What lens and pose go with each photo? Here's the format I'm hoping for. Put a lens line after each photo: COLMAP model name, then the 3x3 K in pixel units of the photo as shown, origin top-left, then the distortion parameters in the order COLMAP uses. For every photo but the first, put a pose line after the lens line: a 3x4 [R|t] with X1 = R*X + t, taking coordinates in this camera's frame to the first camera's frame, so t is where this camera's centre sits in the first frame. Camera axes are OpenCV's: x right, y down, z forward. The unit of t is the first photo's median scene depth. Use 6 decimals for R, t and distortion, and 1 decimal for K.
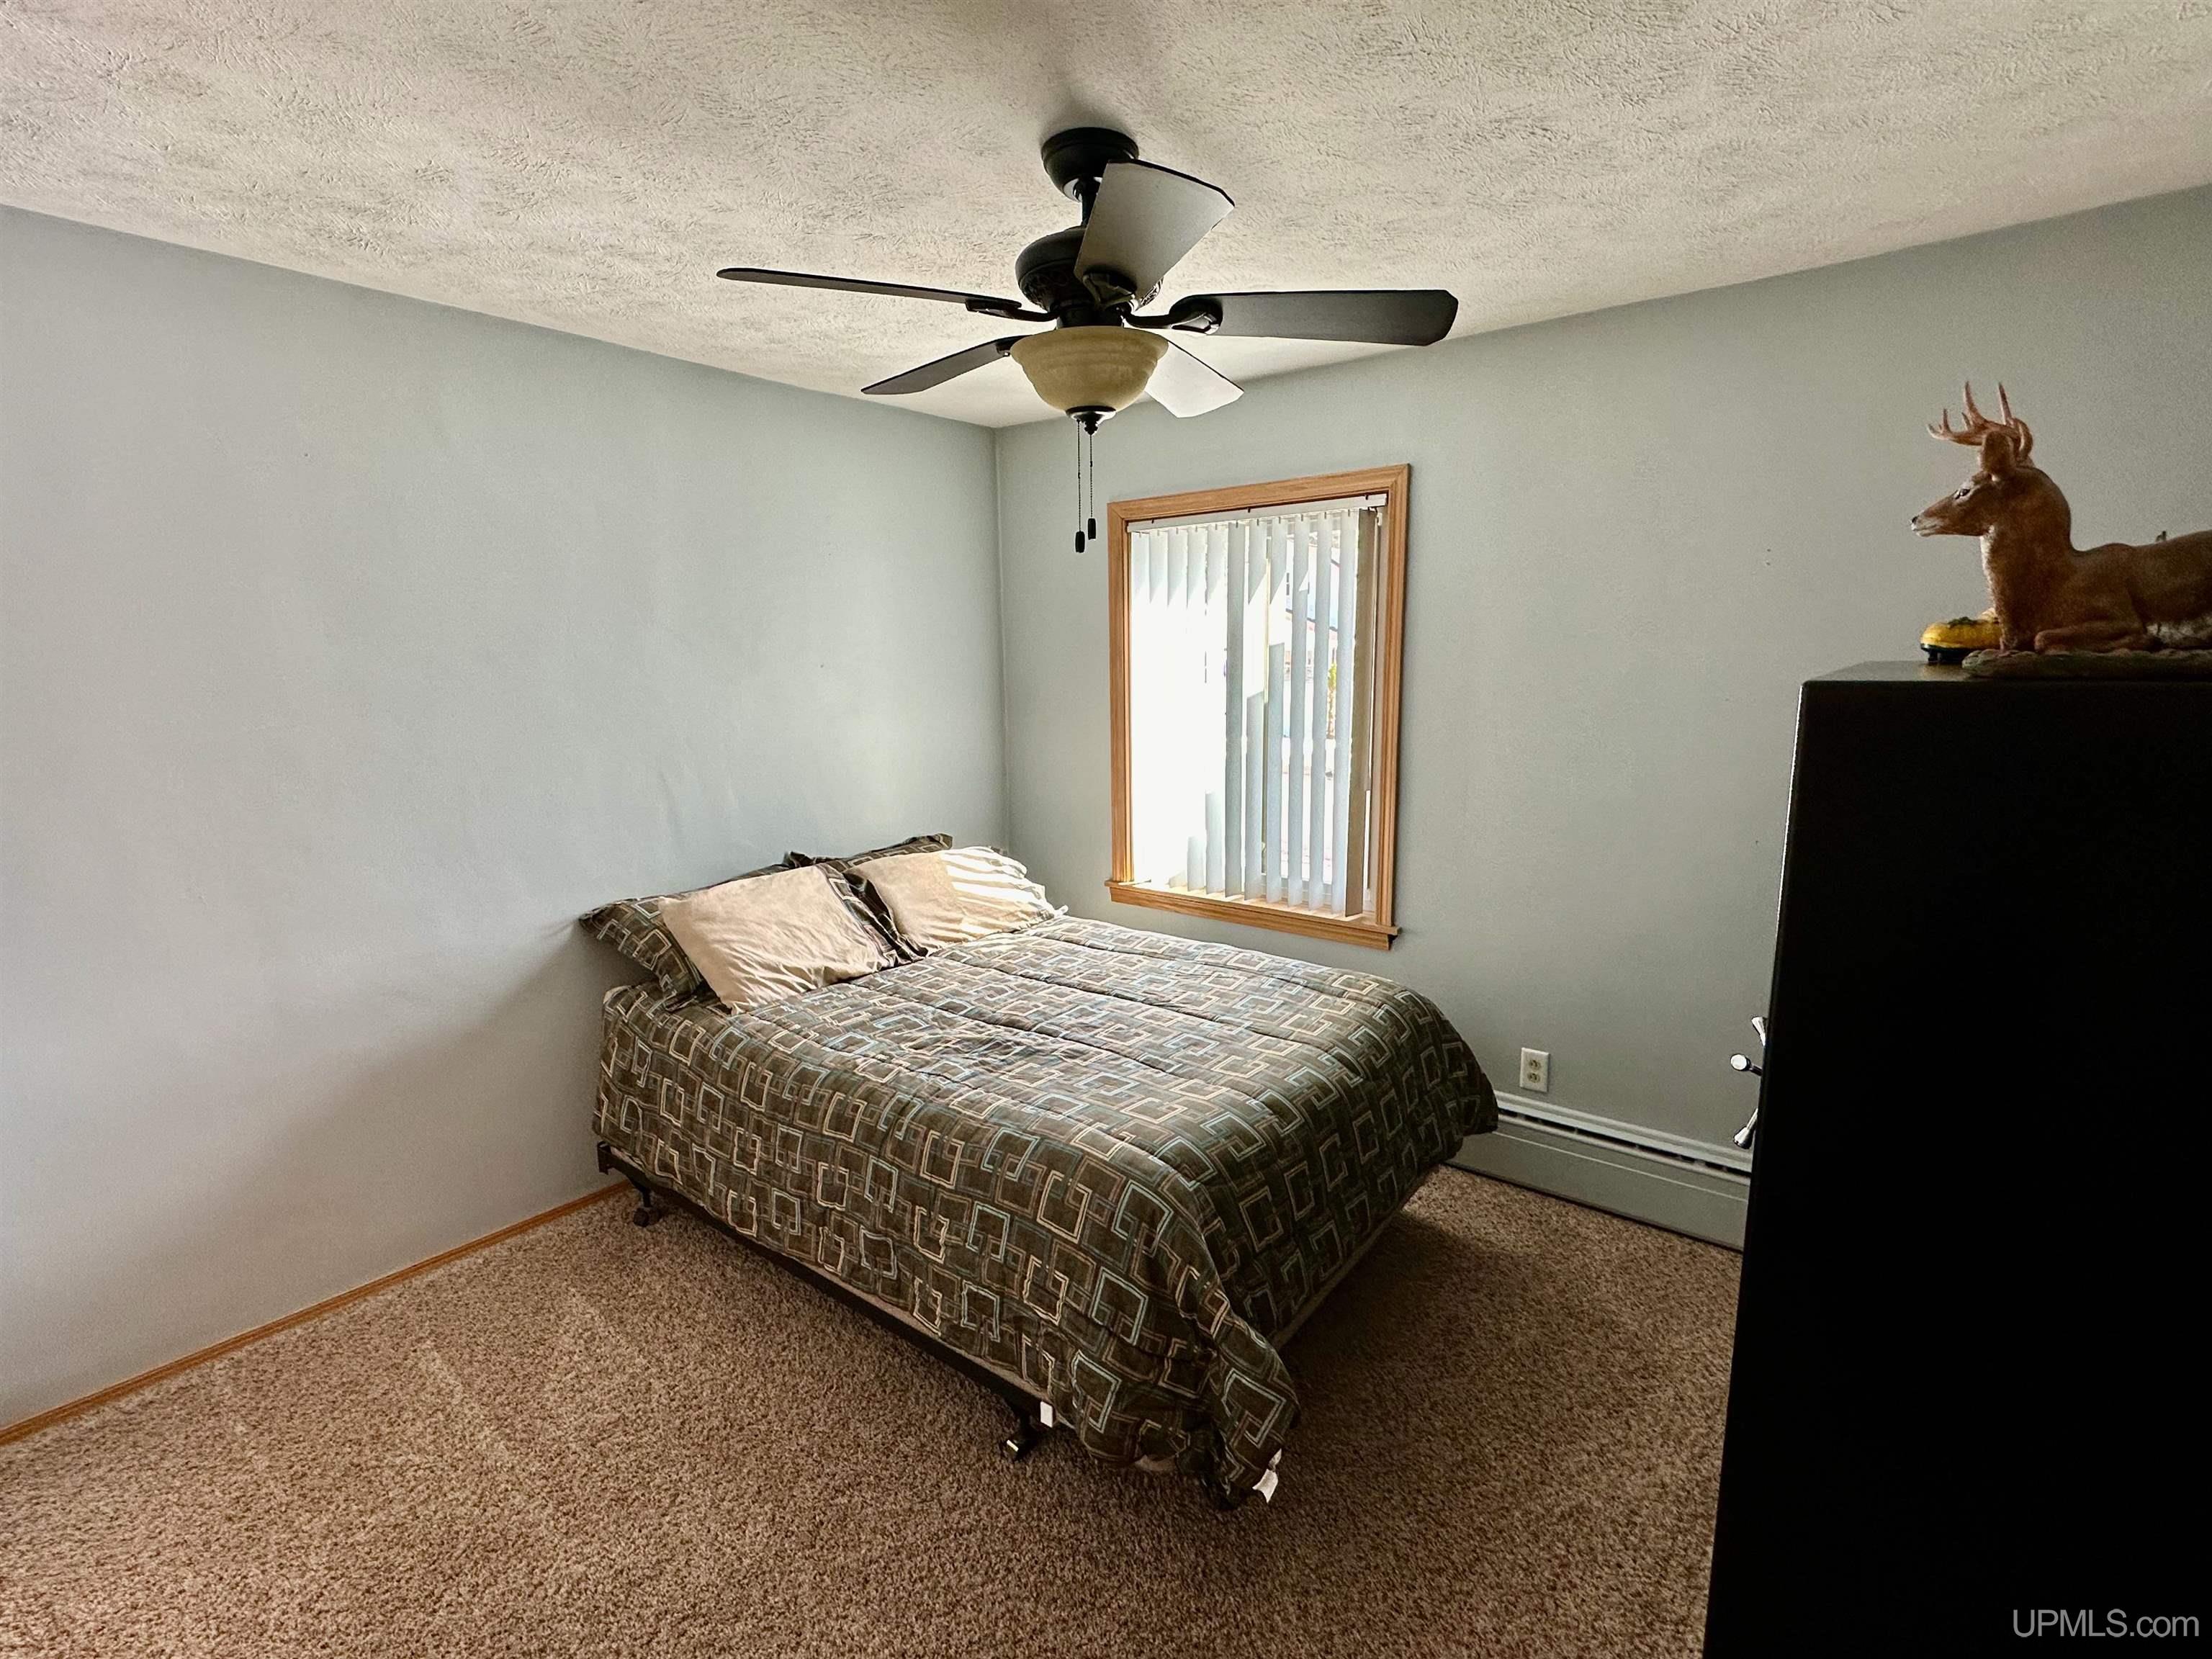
lens RADIAL K [[1029.8, 0, 1104.3], [0, 1029.8, 826.8], [0, 0, 1]] dist [-0.019907, -0.000470]
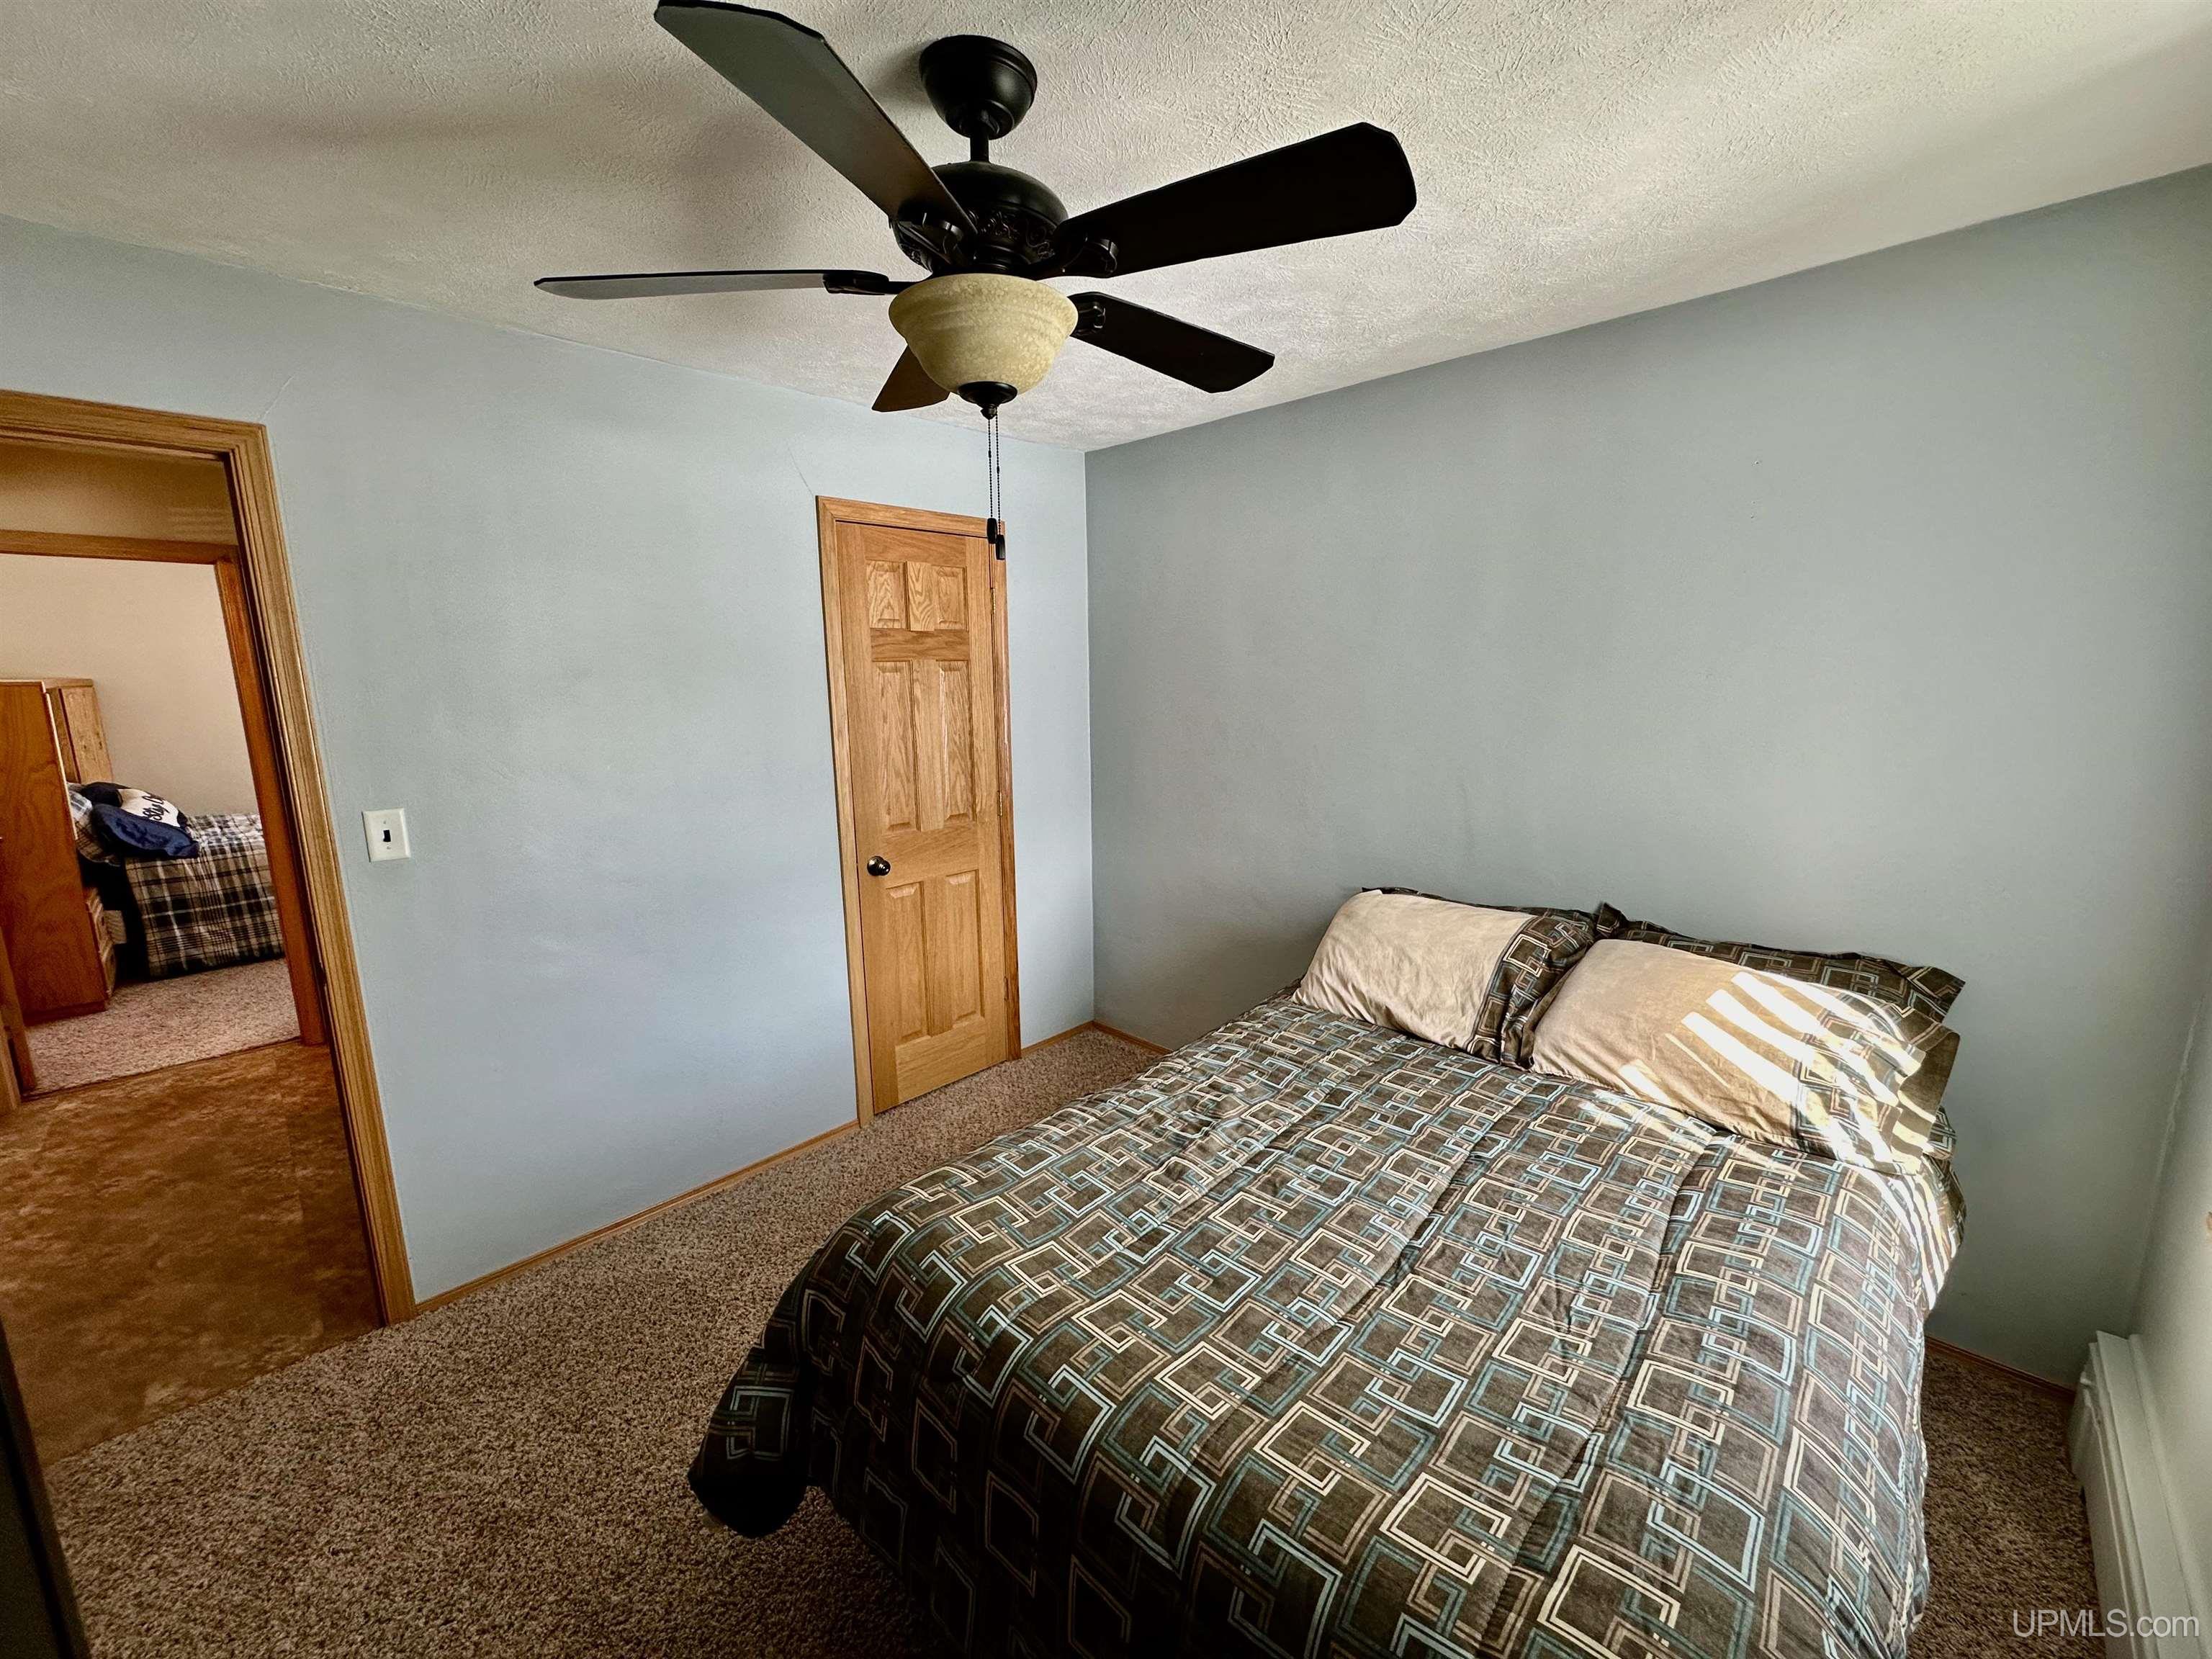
lens RADIAL K [[892.0, 0, 1101.0], [0, 892.0, 830.1], [0, 0, 1]] dist [0.002413, 0.000105]
pose [[-0.095608, 0.188223, -0.977462, 0.491181], [-0.152834, 0.967541, 0.201262, -0.133807], [0.983616, 0.168632, -0.063738, 0.779476]]
